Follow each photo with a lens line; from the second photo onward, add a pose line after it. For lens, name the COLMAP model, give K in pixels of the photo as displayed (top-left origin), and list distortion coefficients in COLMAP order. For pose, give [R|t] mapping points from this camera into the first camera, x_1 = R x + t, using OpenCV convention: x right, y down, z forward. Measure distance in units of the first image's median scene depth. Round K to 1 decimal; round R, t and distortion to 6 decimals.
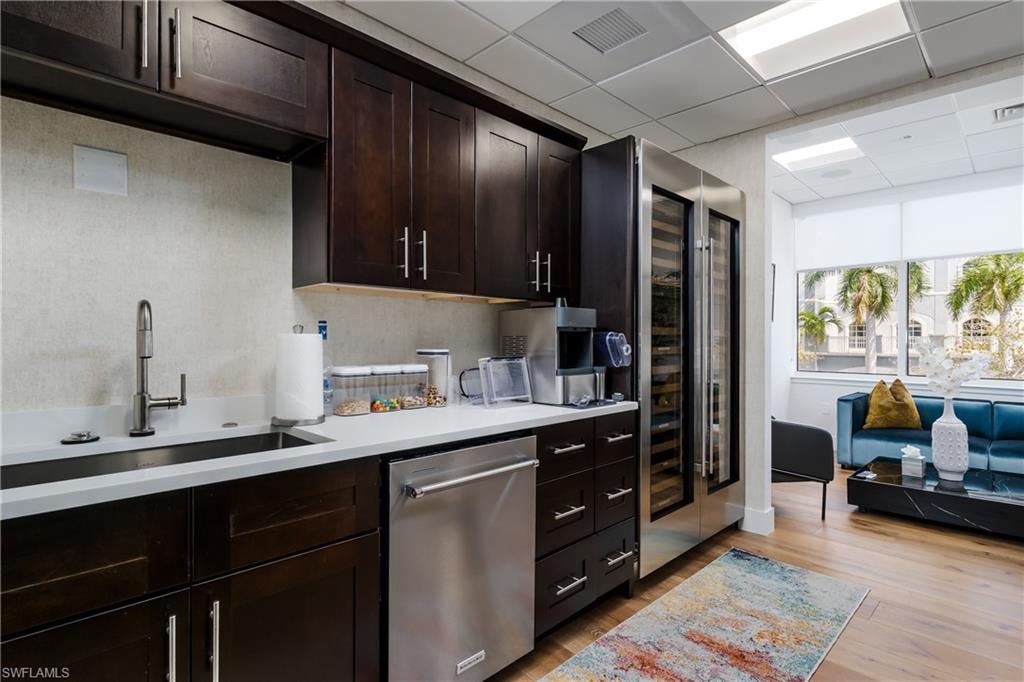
lens RADIAL K [[509.7, 0, 511.5], [0, 509.7, 336.5], [0, 0, 1]] dist [0.001001, 0.000132]
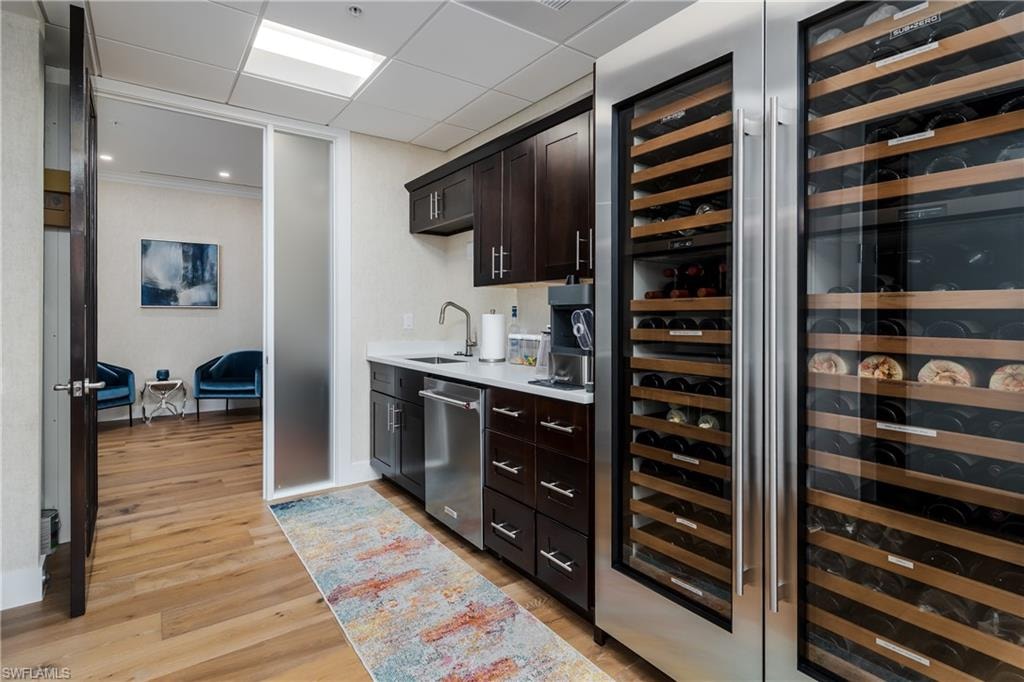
lens RADIAL K [[494.5, 0, 509.1], [0, 494.5, 320.7], [0, 0, 1]] dist [-0.010397, -0.000112]
pose [[-0.152844, 0.003613, -0.988244, 1.242906], [-0.000689, 0.999993, 0.003763, 0.010884], [0.988250, 0.001256, -0.152840, 1.205977]]
